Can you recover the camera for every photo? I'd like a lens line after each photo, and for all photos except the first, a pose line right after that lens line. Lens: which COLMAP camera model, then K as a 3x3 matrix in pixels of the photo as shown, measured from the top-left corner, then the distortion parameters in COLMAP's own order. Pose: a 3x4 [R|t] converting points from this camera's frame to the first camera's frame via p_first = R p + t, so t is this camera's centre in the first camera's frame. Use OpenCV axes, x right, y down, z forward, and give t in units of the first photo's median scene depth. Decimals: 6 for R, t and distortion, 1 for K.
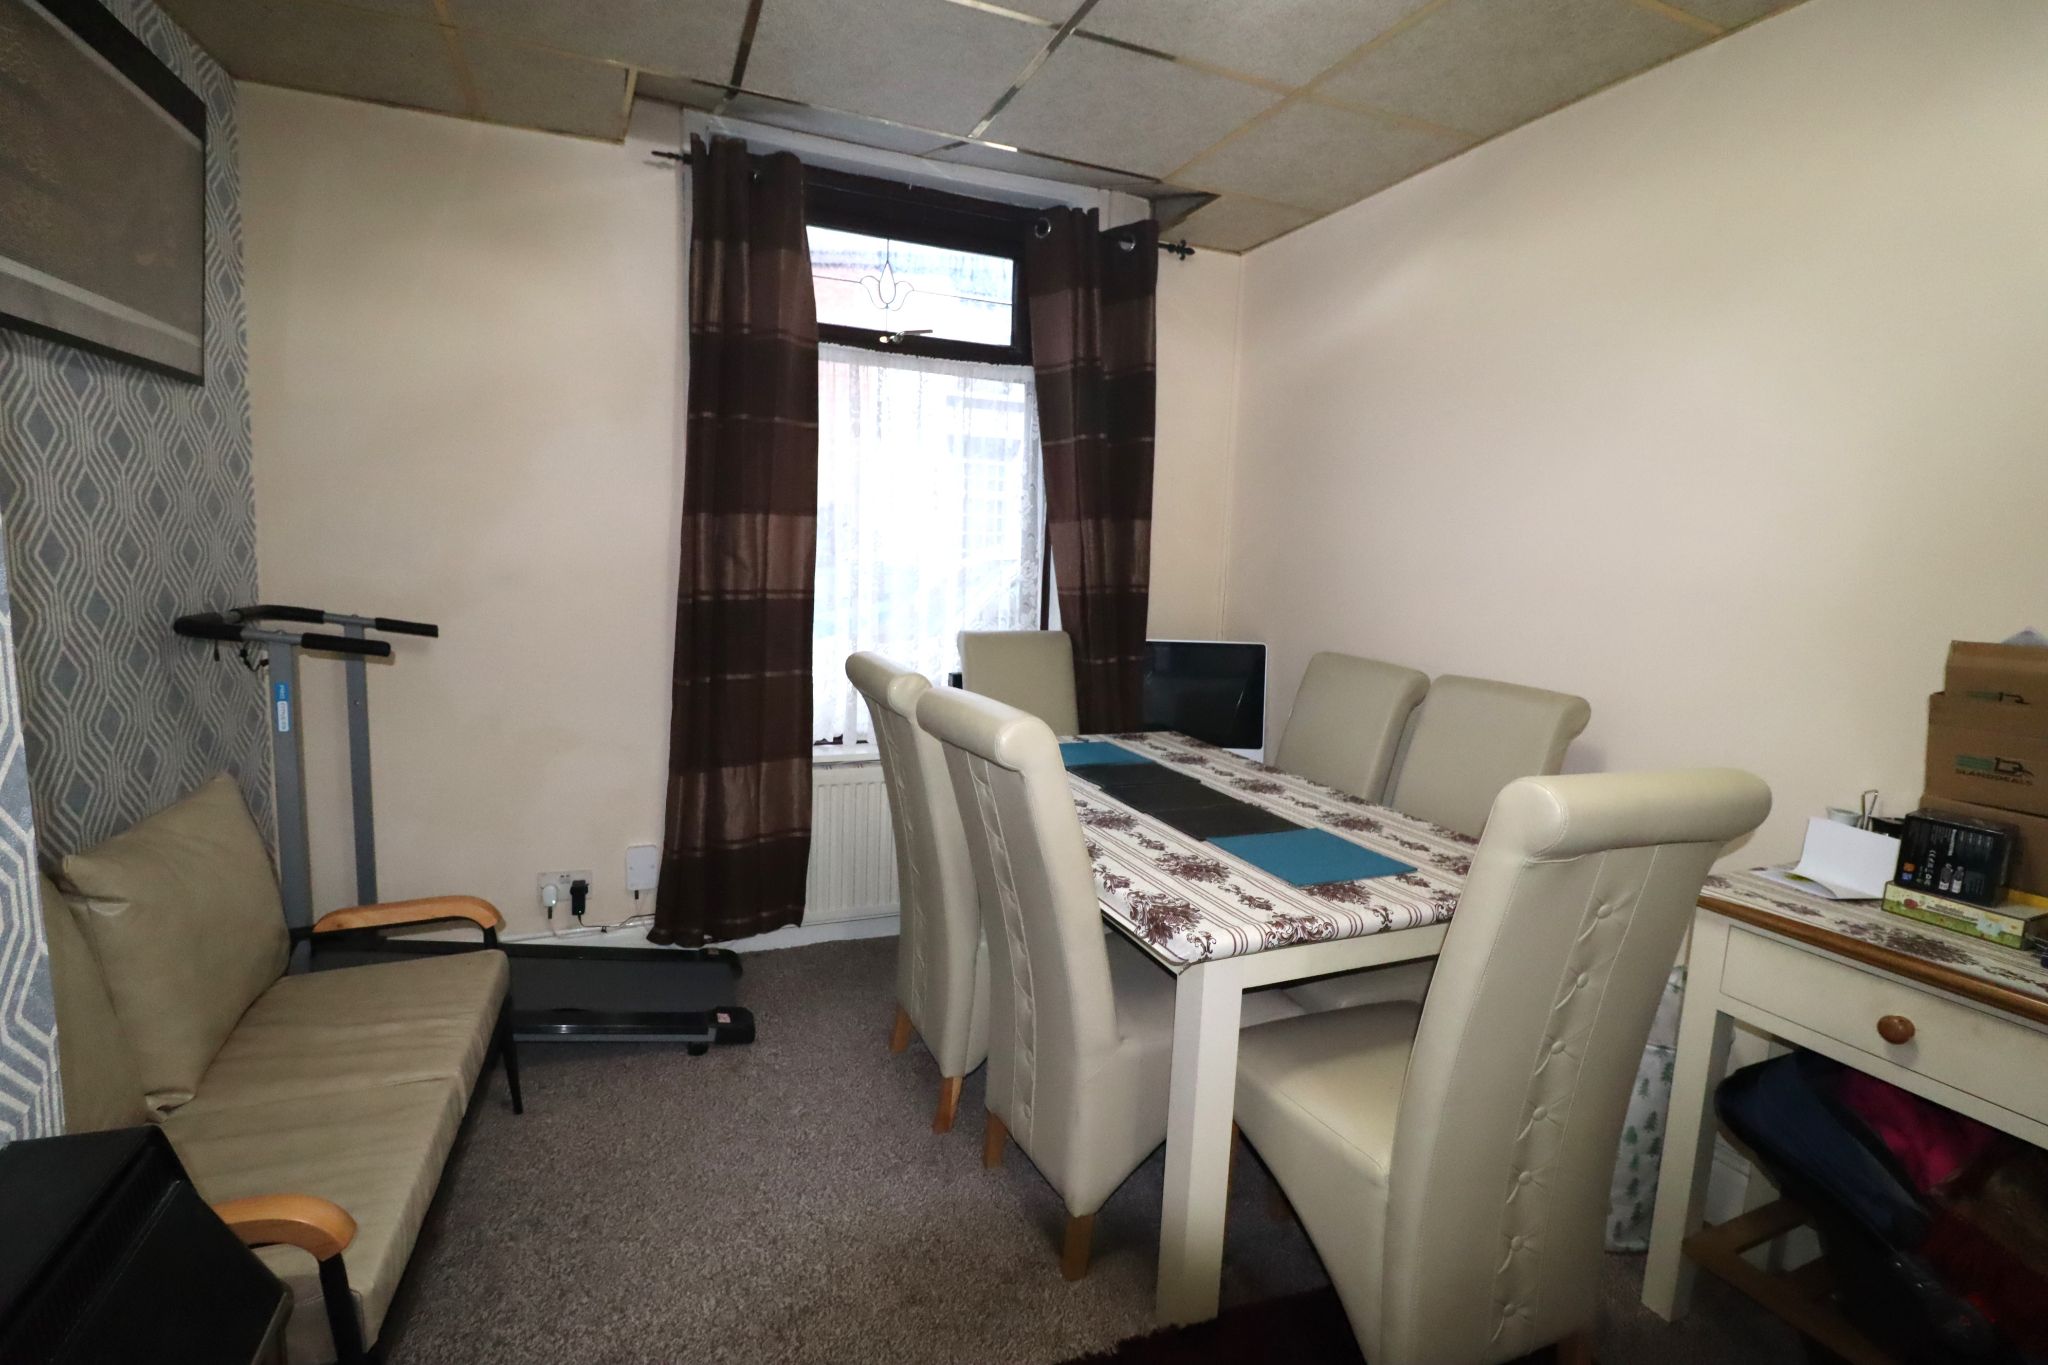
lens RADIAL K [[954.4, 0, 1024.0], [0, 954.4, 682.5], [0, 0, 1]] dist [-0.012263, -0.000368]
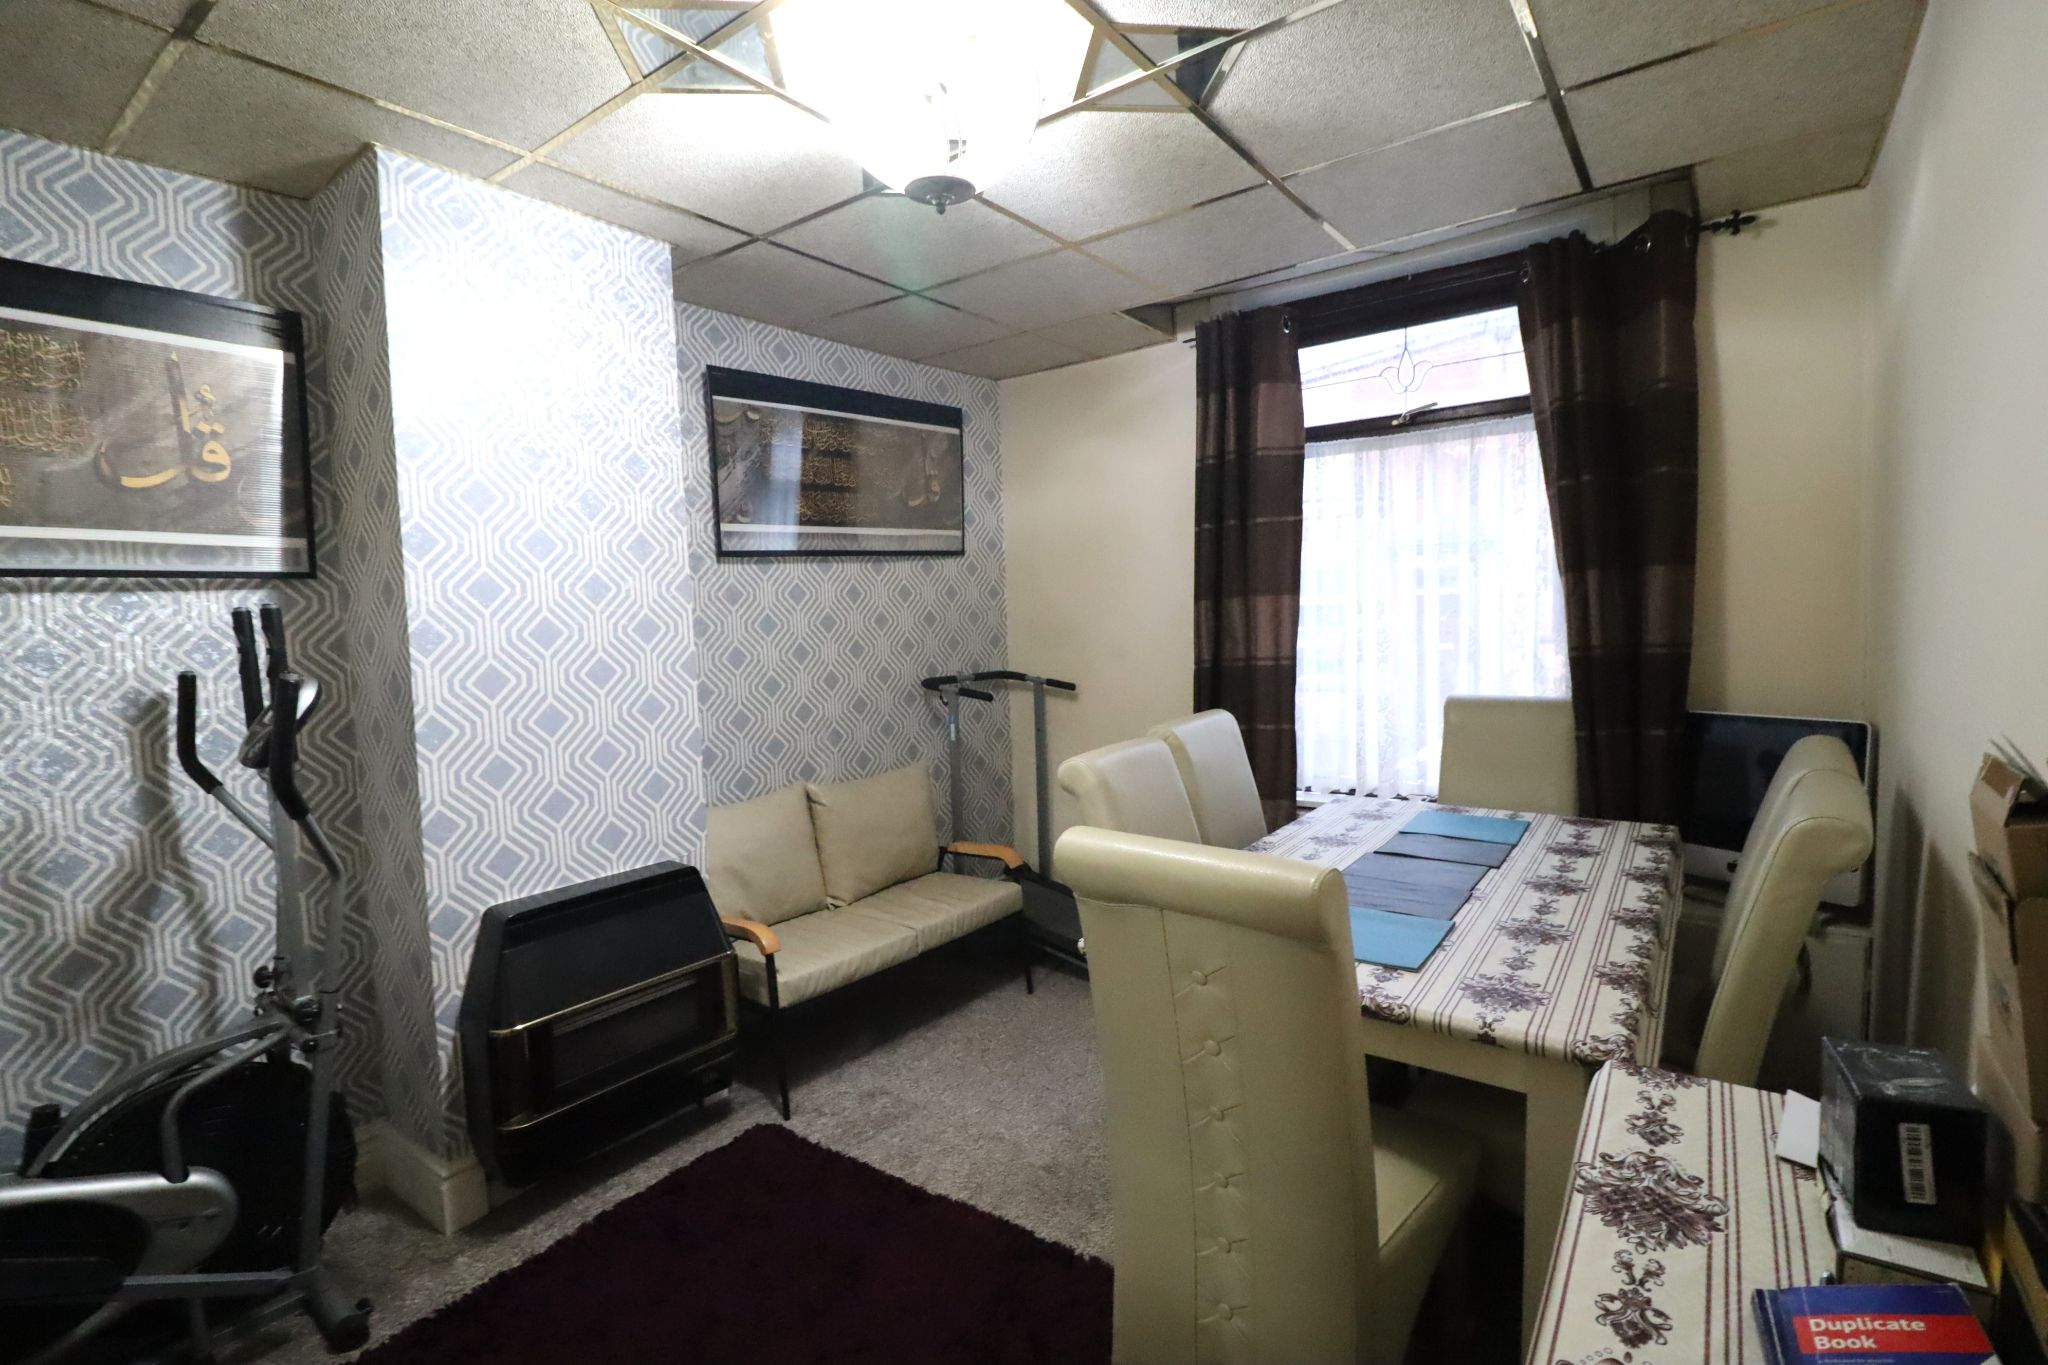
lens RADIAL K [[930.5, 0, 1024.4], [0, 930.5, 695.6], [0, 0, 1]] dist [-0.019631, -0.000347]
pose [[0.508056, 0.022683, -0.861026, 0.601105], [-0.057507, 0.998316, -0.007633, -0.021462], [0.859402, 0.053393, 0.508504, 0.135106]]
